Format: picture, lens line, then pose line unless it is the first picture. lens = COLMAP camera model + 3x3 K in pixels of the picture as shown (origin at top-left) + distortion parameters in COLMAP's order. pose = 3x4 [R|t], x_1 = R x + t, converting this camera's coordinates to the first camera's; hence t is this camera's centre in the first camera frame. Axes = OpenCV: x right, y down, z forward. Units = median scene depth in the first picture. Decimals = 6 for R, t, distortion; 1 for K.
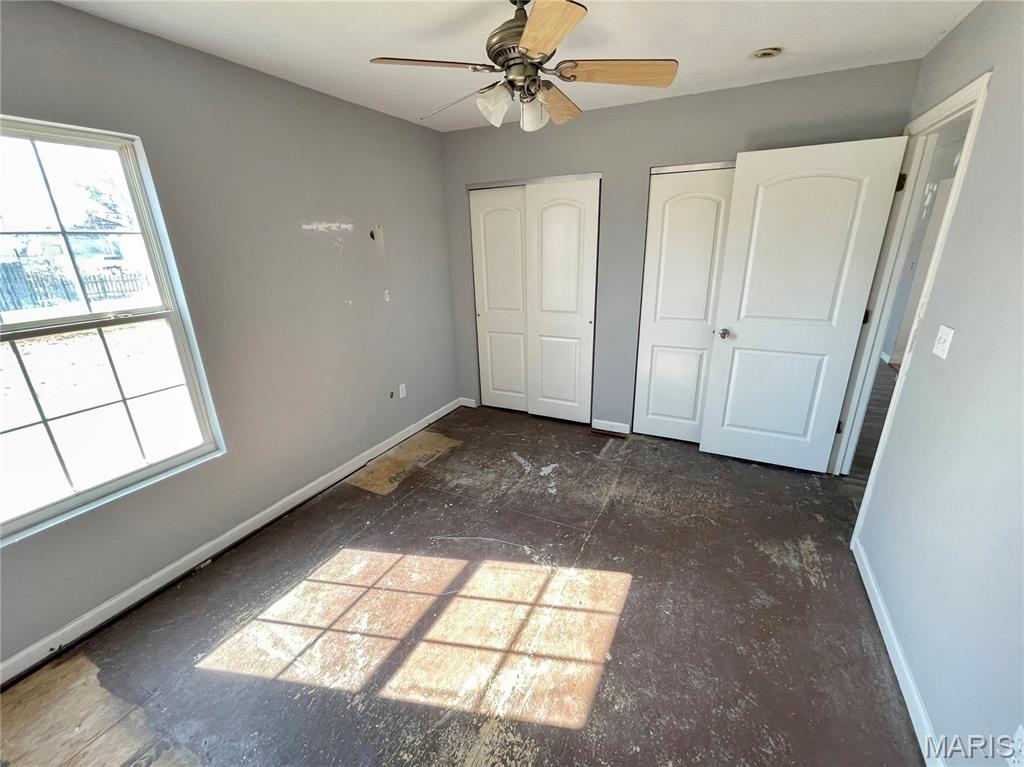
lens RADIAL K [[416.5, 0, 518.8], [0, 416.5, 380.6], [0, 0, 1]] dist [0.000710, 0.000658]
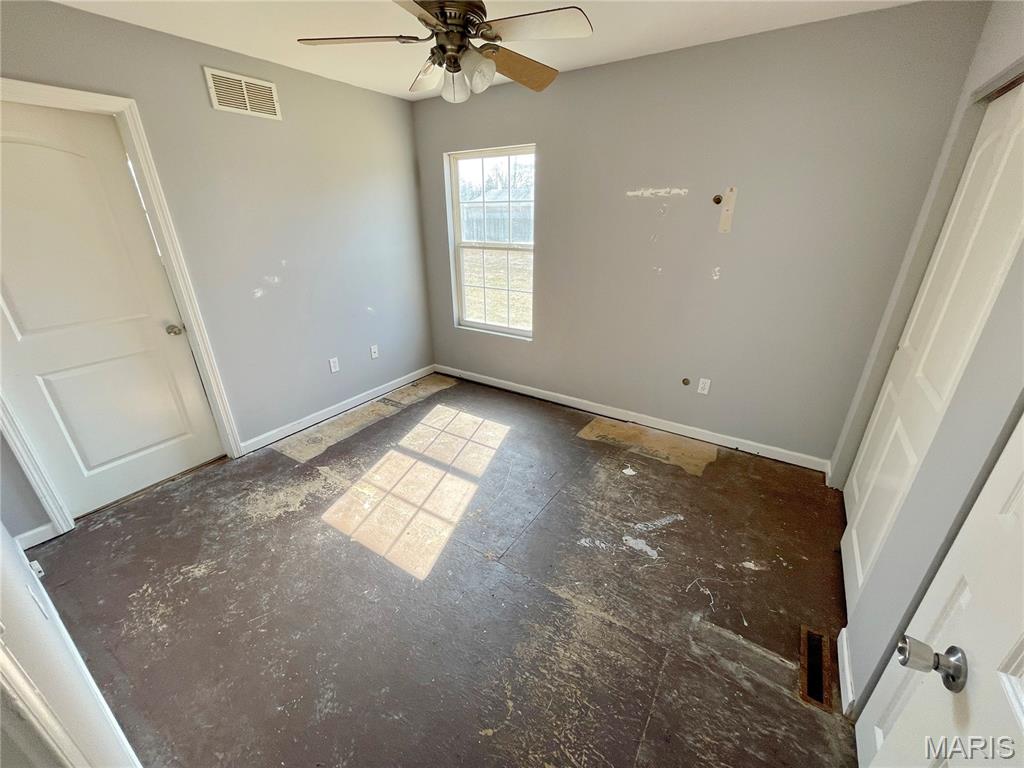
lens RADIAL K [[416.5, 0, 517.6], [0, 416.5, 387.0], [0, 0, 1]] dist [0.000710, 0.000658]
pose [[-0.097211, 0.412433, -0.905786, 0.694580], [-0.314505, 0.850732, 0.421119, -0.277932], [0.944265, 0.325812, 0.047012, 0.762647]]
